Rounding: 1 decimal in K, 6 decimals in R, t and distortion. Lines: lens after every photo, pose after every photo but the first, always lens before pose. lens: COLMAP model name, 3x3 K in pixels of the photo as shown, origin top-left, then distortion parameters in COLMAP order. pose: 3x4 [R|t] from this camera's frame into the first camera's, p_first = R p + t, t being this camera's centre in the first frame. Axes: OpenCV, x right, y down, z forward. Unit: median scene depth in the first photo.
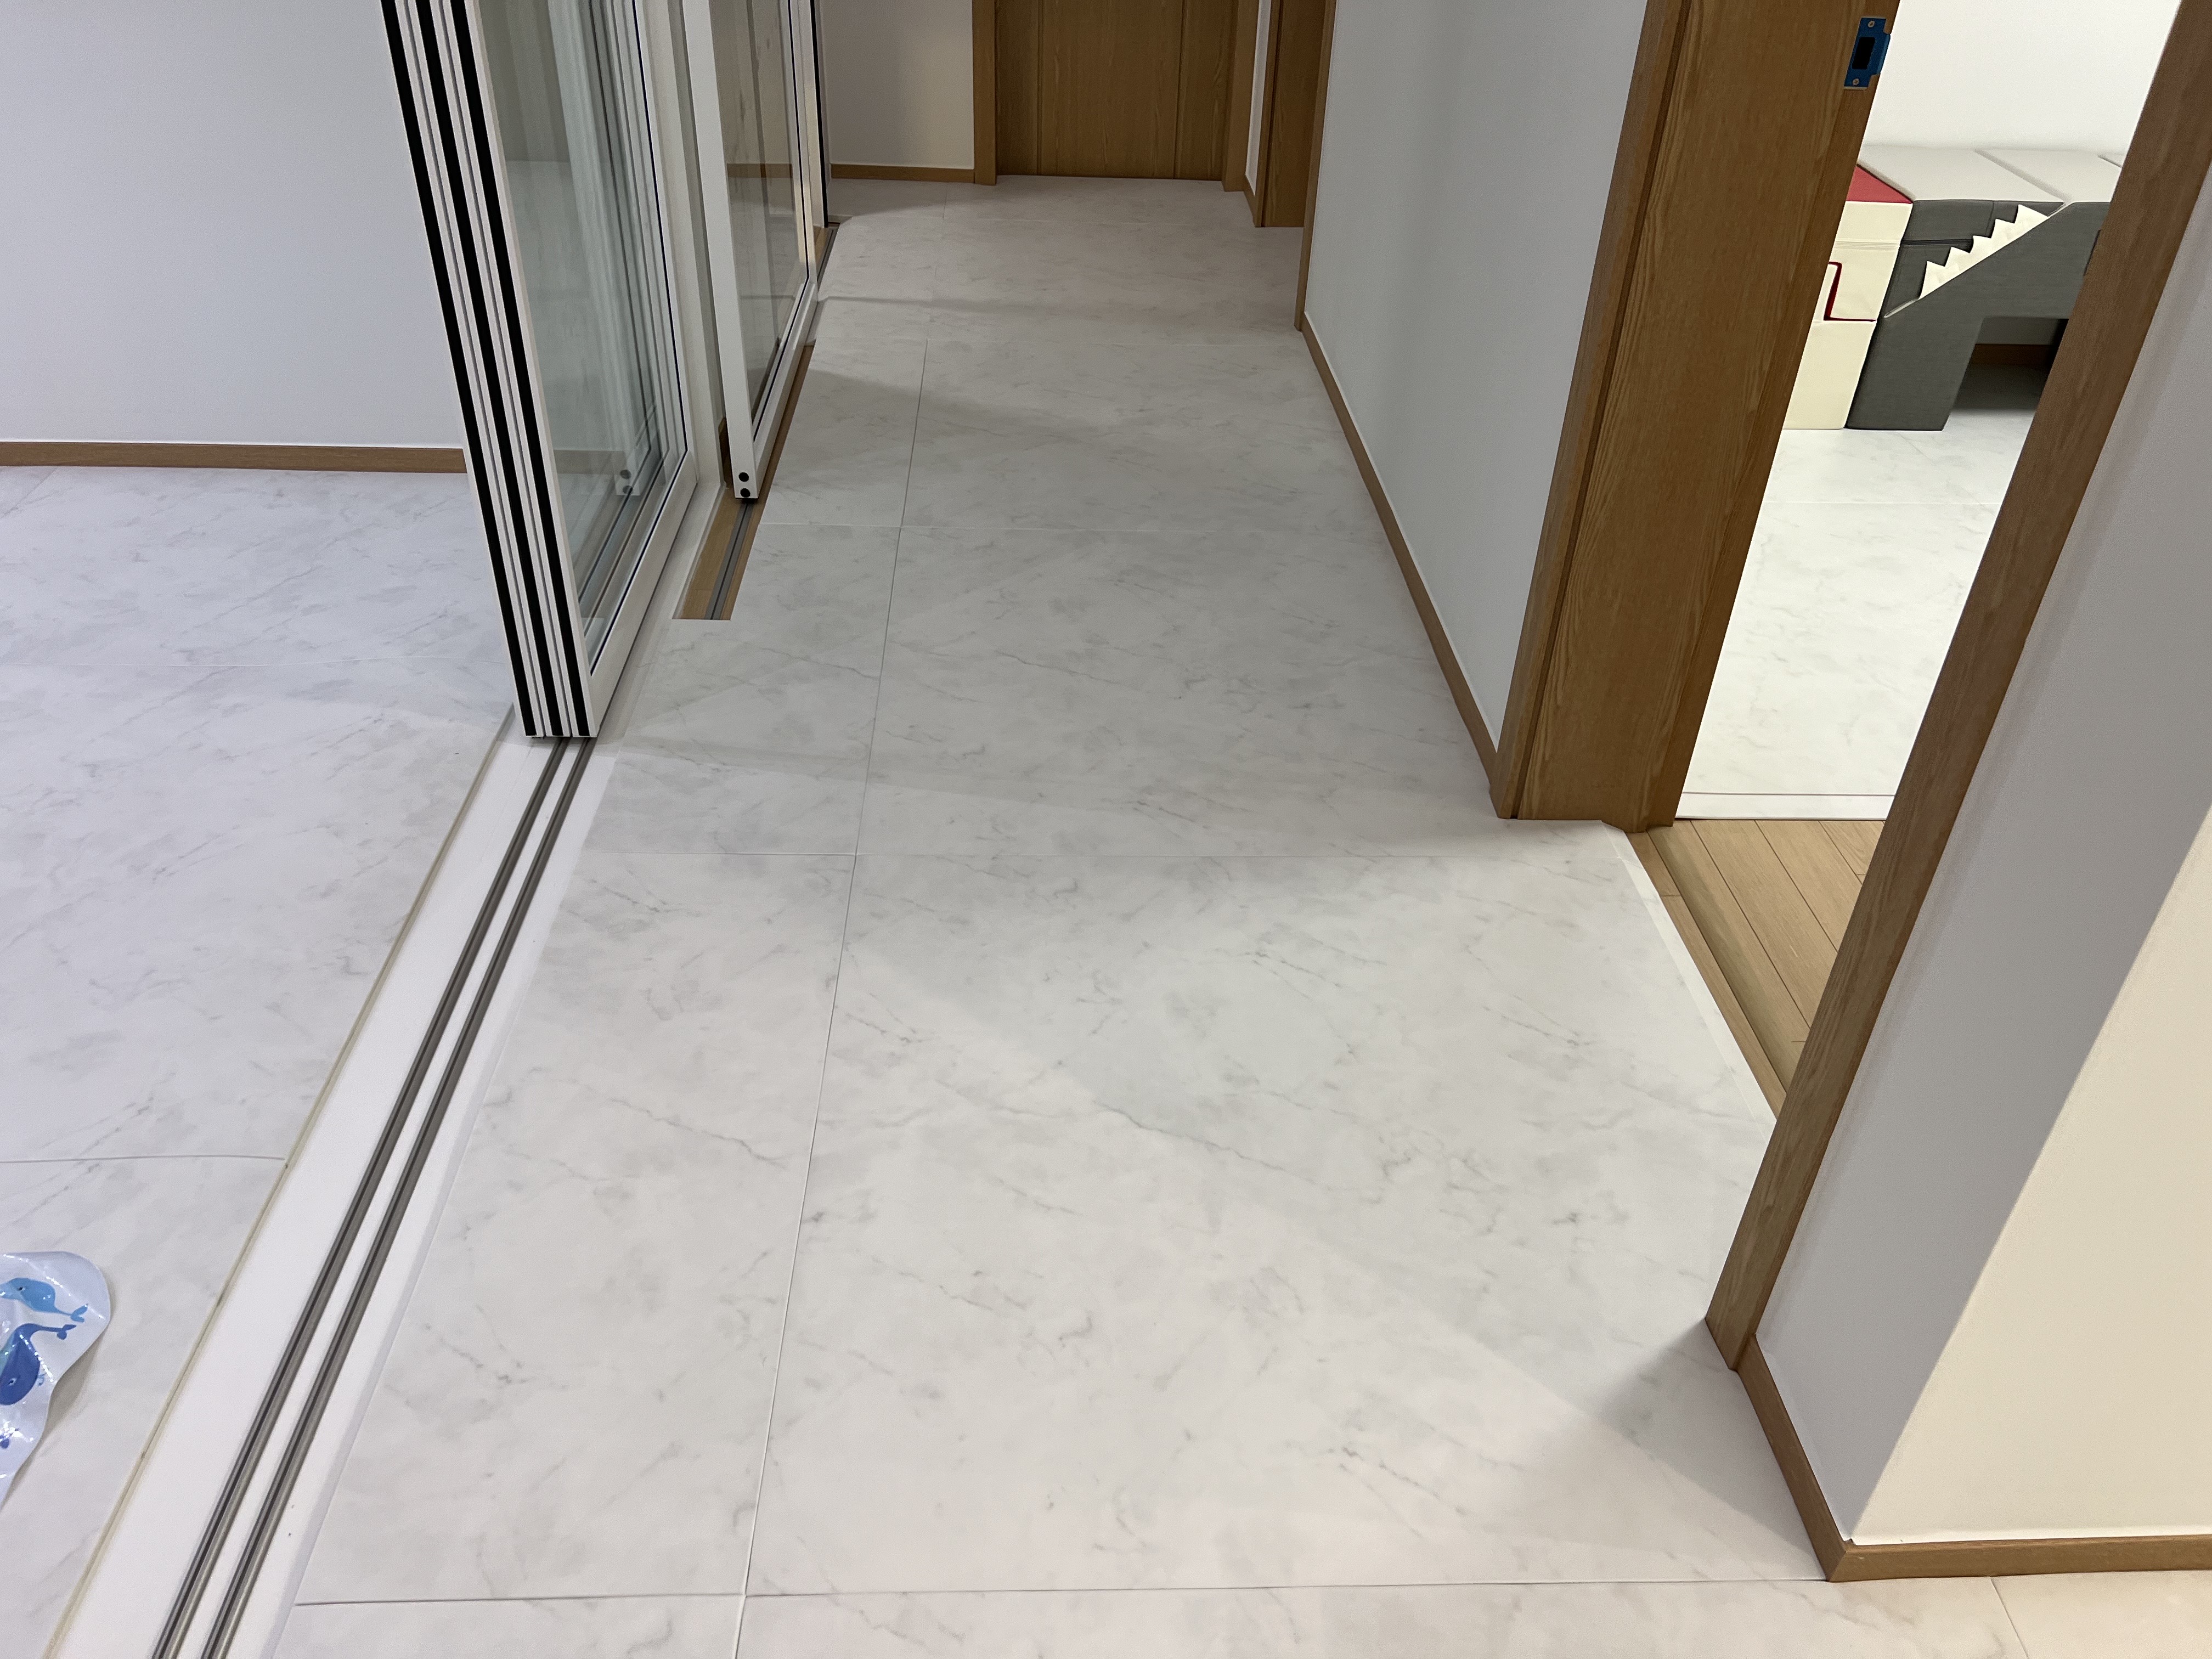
lens RADIAL K [[1662.5, 0, 1102.8], [0, 1662.5, 837.1], [0, 0, 1]] dist [0.065368, -0.071963]
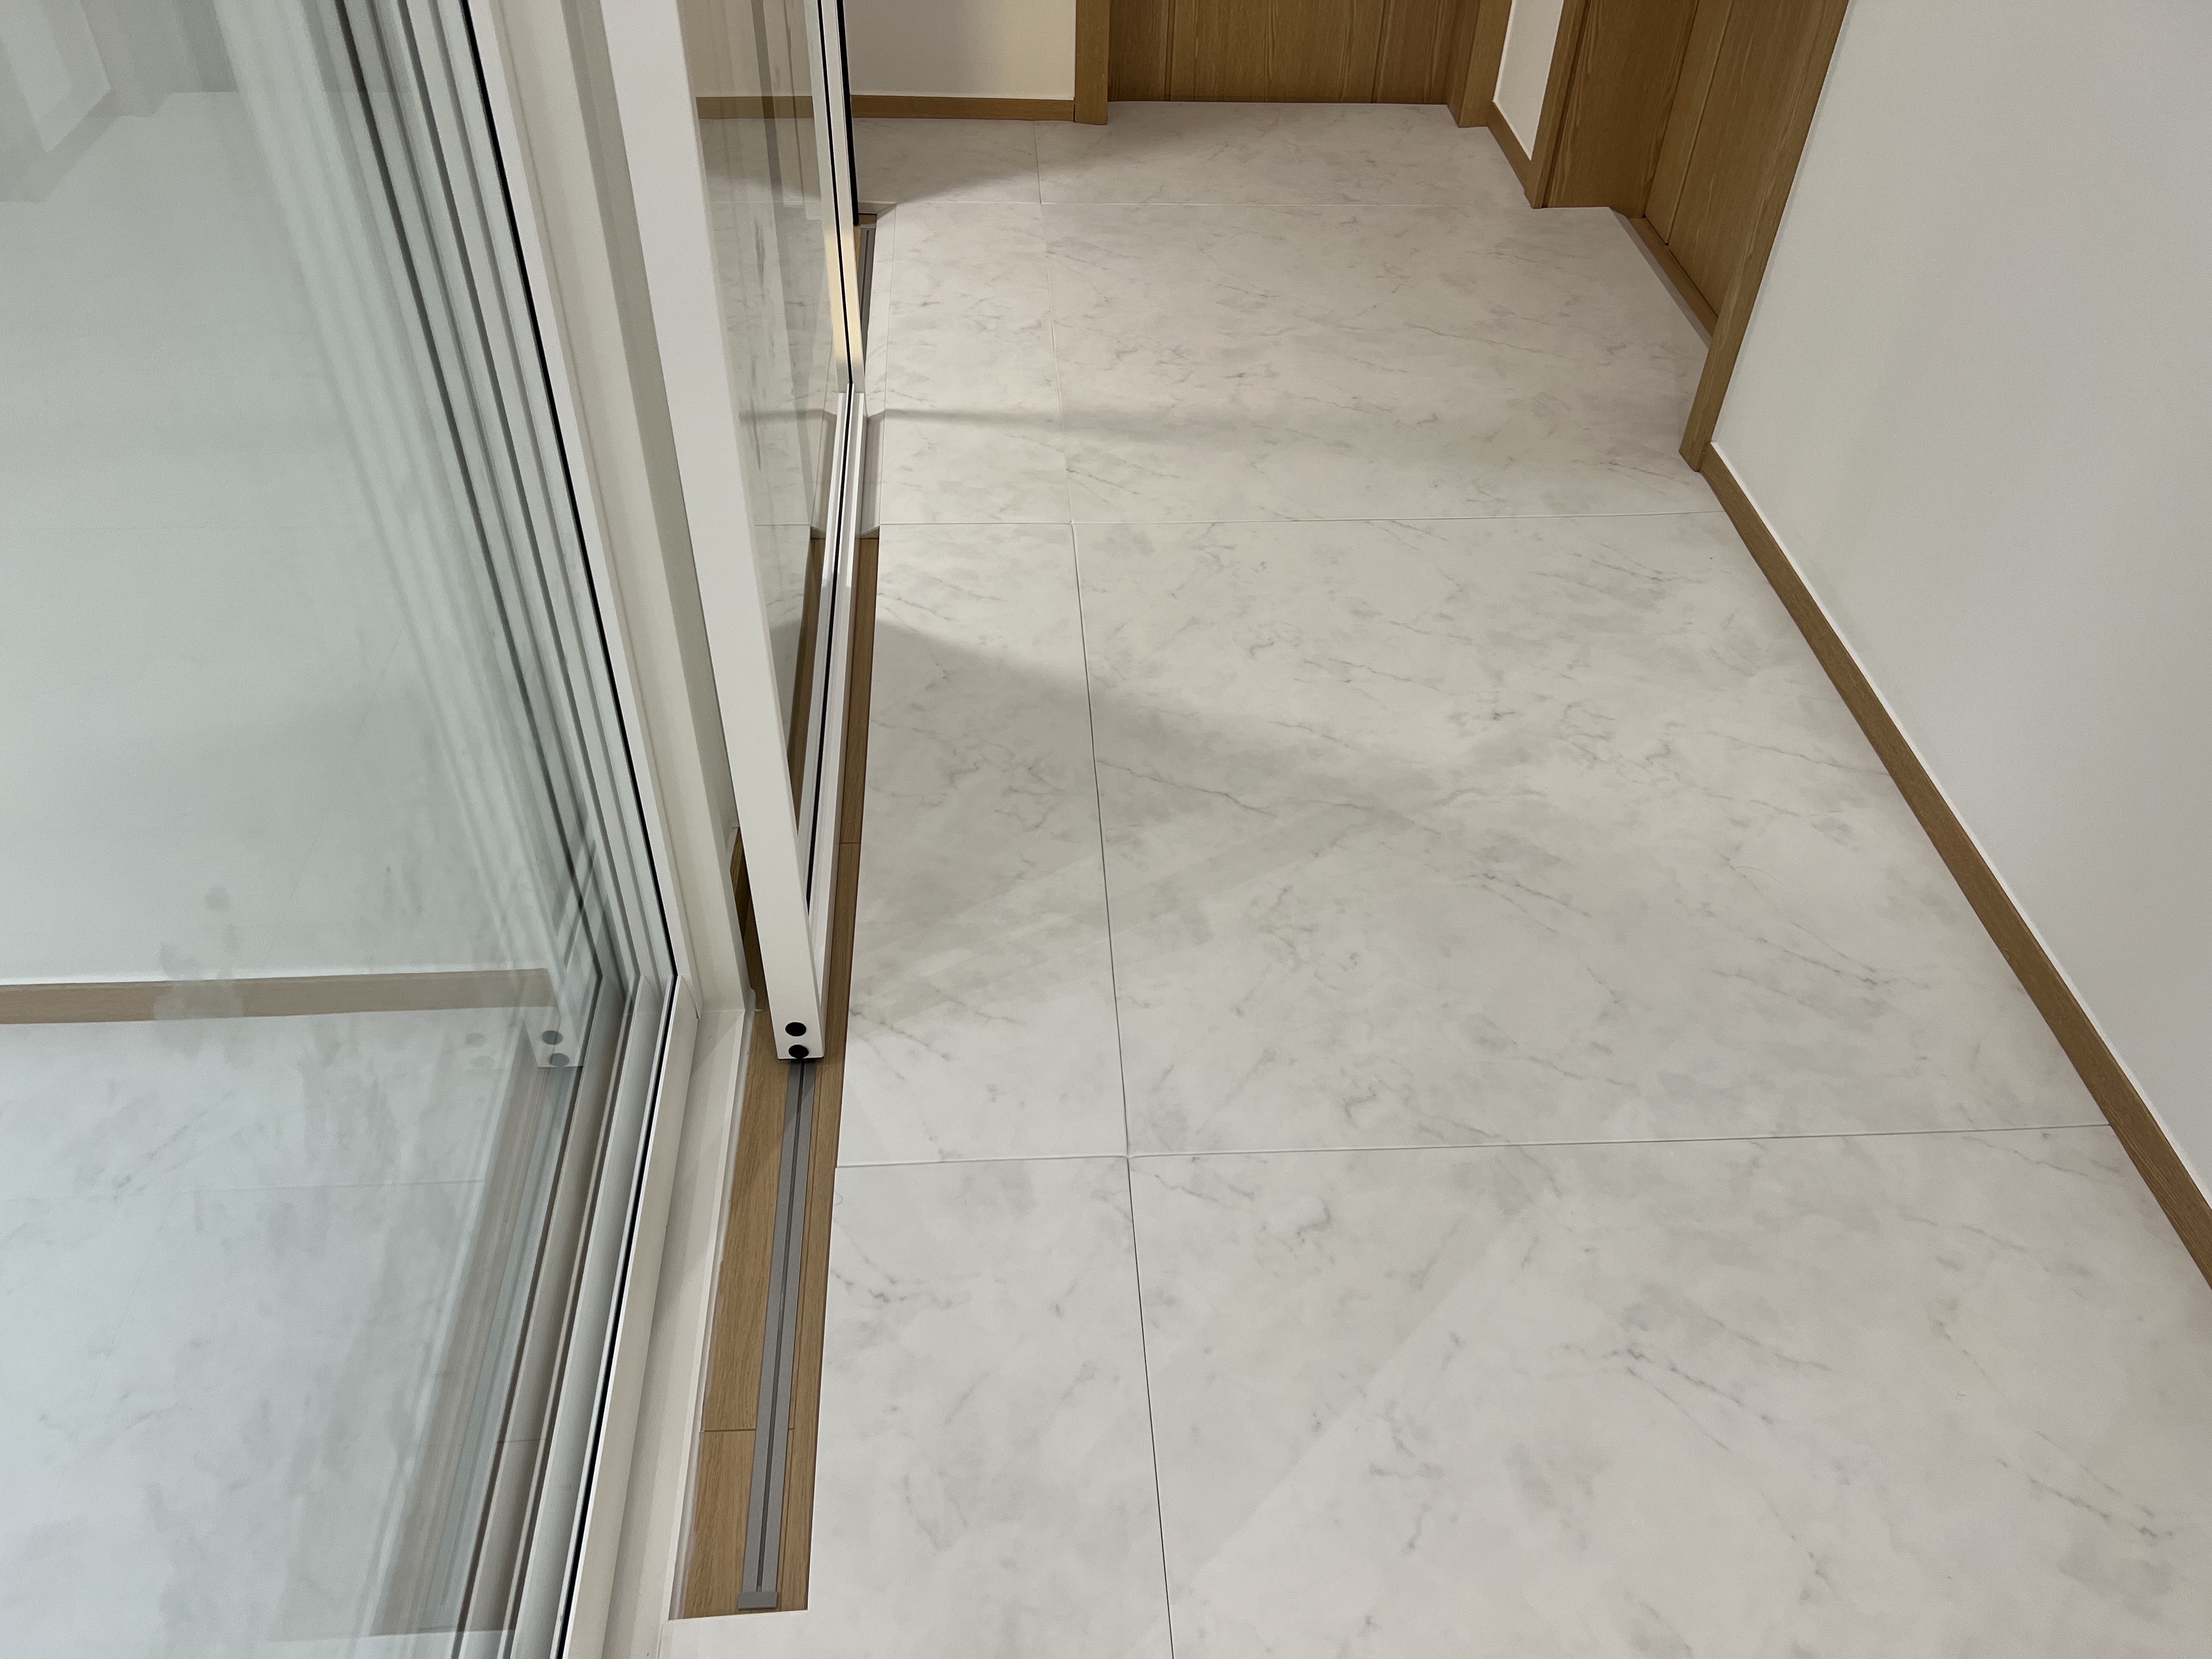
lens RADIAL K [[1662.5, 0, 1102.8], [0, 1662.5, 837.1], [0, 0, 1]] dist [0.065368, -0.071963]
pose [[0.999692, -0.021103, 0.013095, -0.155341], [0.019028, 0.989655, 0.142202, -0.406293], [-0.015960, -0.141909, 0.989751, 0.624601]]
